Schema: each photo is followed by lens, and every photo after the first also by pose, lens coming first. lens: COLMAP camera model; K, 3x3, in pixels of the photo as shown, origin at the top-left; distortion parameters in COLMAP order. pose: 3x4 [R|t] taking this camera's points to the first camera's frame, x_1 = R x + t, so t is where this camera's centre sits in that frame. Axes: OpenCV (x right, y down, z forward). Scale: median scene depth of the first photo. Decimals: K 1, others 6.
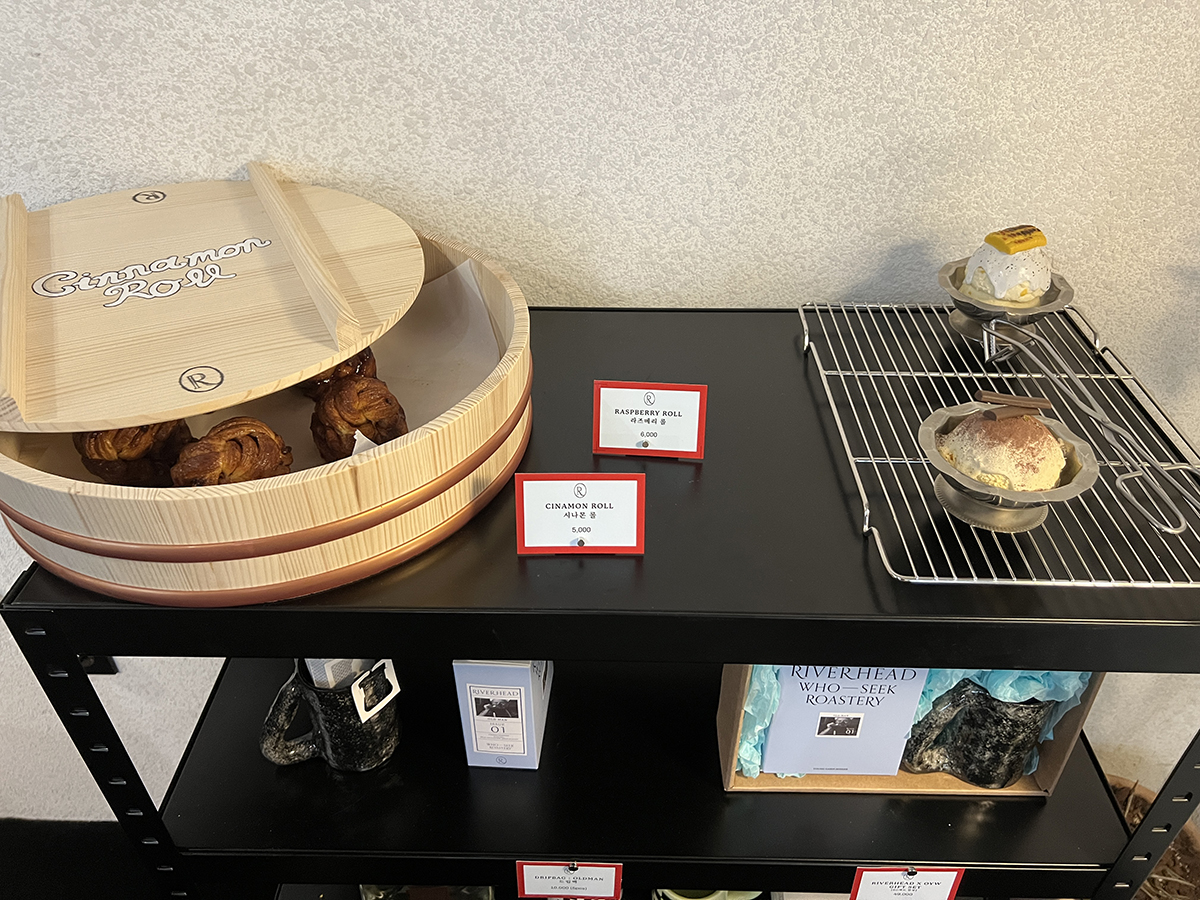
lens RADIAL K [[922.2, 0, 613.6], [0, 922.2, 451.9], [0, 0, 1]] dist [0.054153, -0.077448]
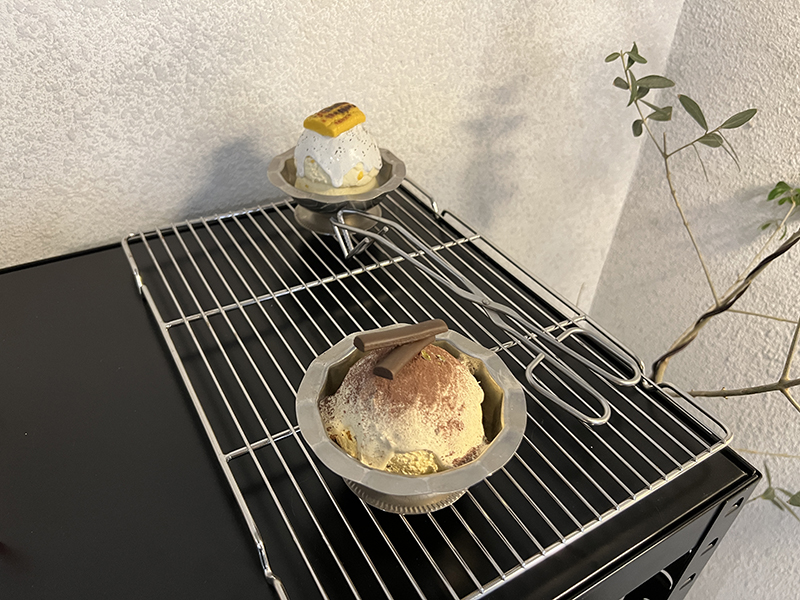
lens RADIAL K [[614.8, 0, 409.1], [0, 614.8, 301.3], [0, 0, 1]] dist [0.054153, -0.077448]
pose [[0.850309, -0.292032, 0.437826, 0.178638], [0.278817, 0.955548, 0.095860, -0.097126], [-0.446358, 0.040562, 0.893935, 0.437108]]
